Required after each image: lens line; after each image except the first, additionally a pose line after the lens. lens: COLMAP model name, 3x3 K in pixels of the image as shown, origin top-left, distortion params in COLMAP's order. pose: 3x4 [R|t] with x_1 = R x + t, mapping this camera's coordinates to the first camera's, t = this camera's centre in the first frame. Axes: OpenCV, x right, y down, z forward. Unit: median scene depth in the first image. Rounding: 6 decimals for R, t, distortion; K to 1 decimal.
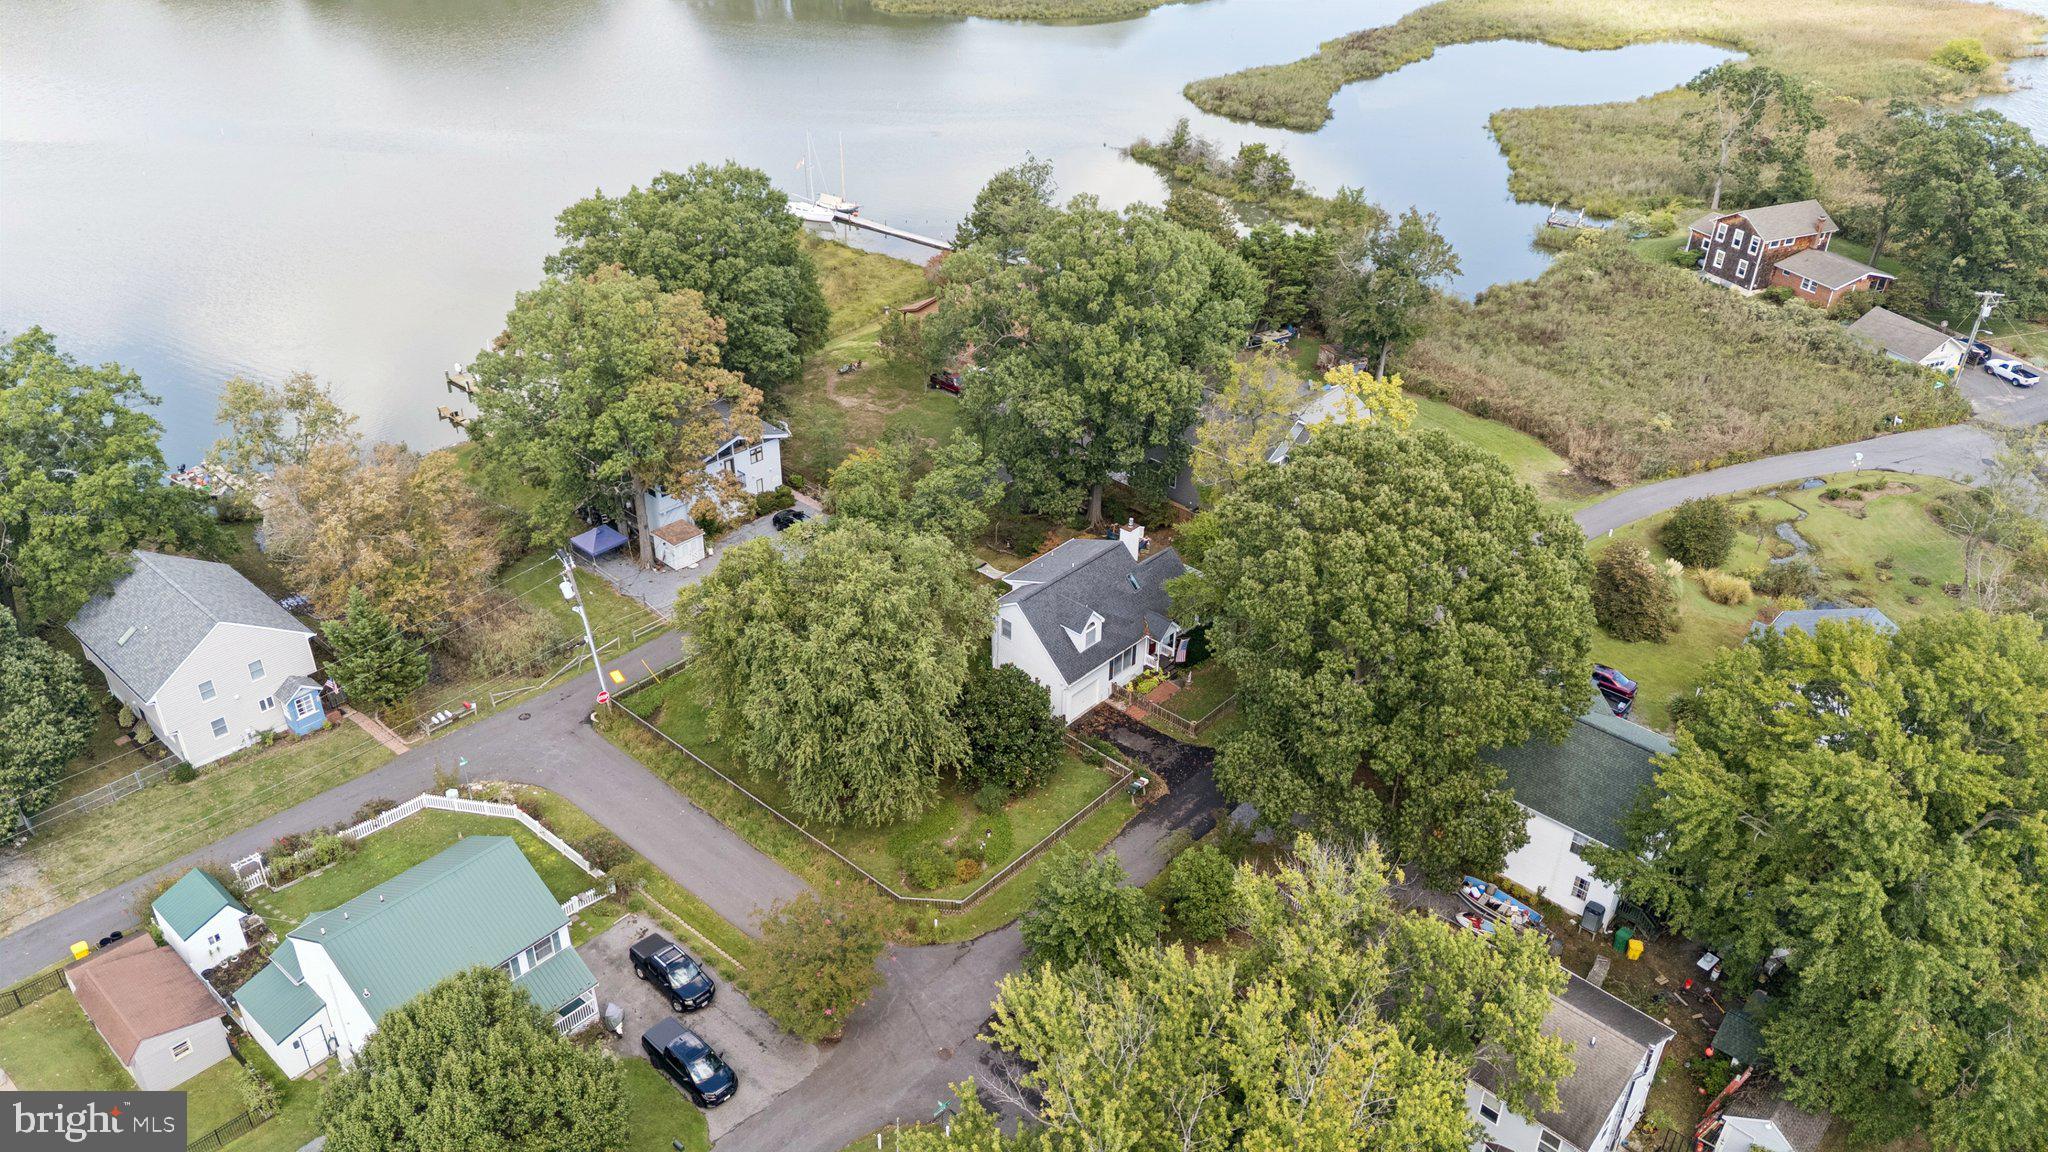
lens RADIAL K [[1491.1, 0, 1024.0], [0, 1491.1, 576.0], [0, 0, 1]] dist [0.093161, -0.099158]
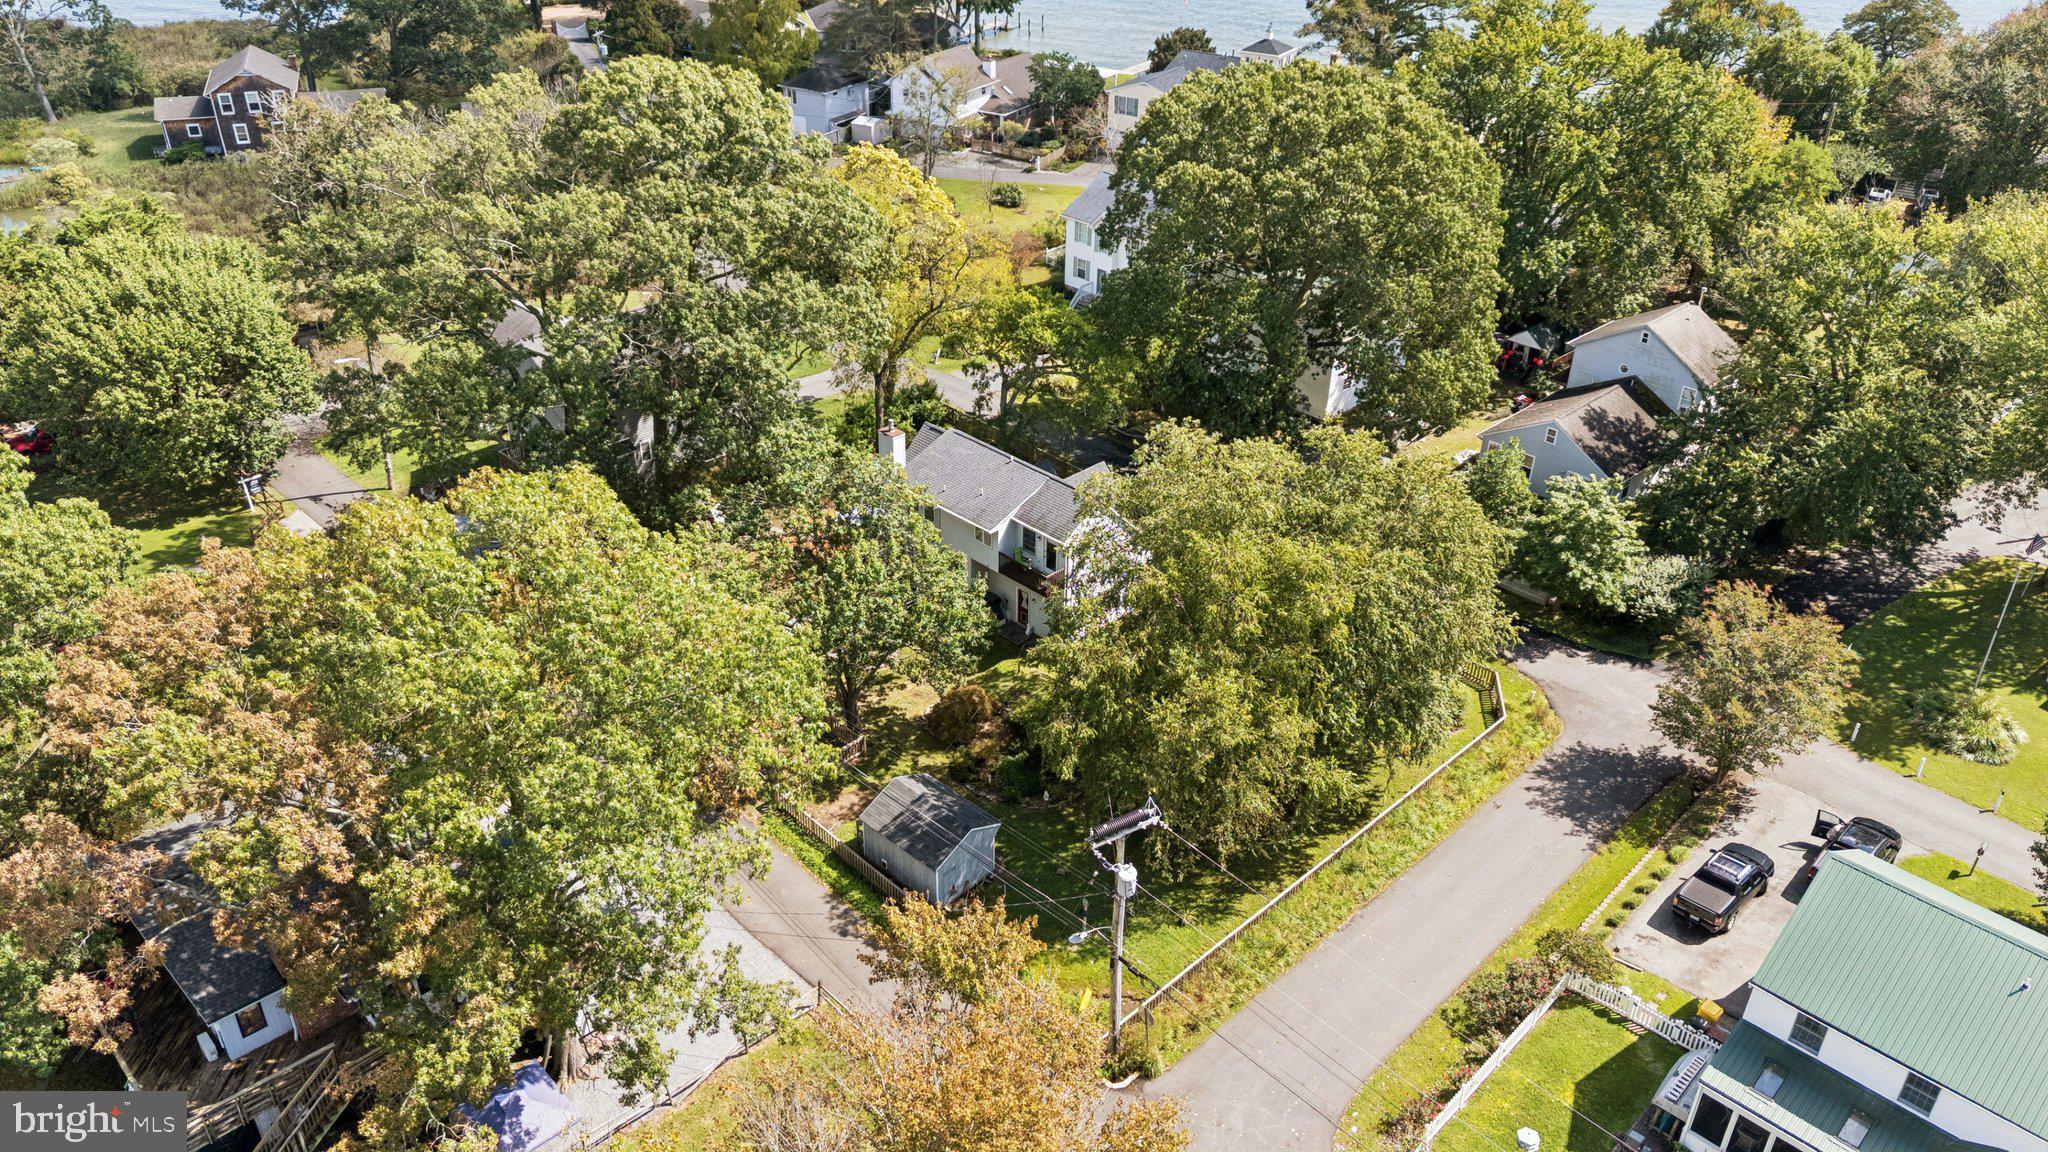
lens RADIAL K [[1491.1, 0, 1024.0], [0, 1491.1, 576.0], [0, 0, 1]] dist [0.093161, -0.099158]
pose [[0.068389, -0.529695, 0.845426, -0.611130], [0.514189, 0.744904, 0.425120, -0.270567], [-0.854946, 0.405636, 0.323307, 0.752381]]
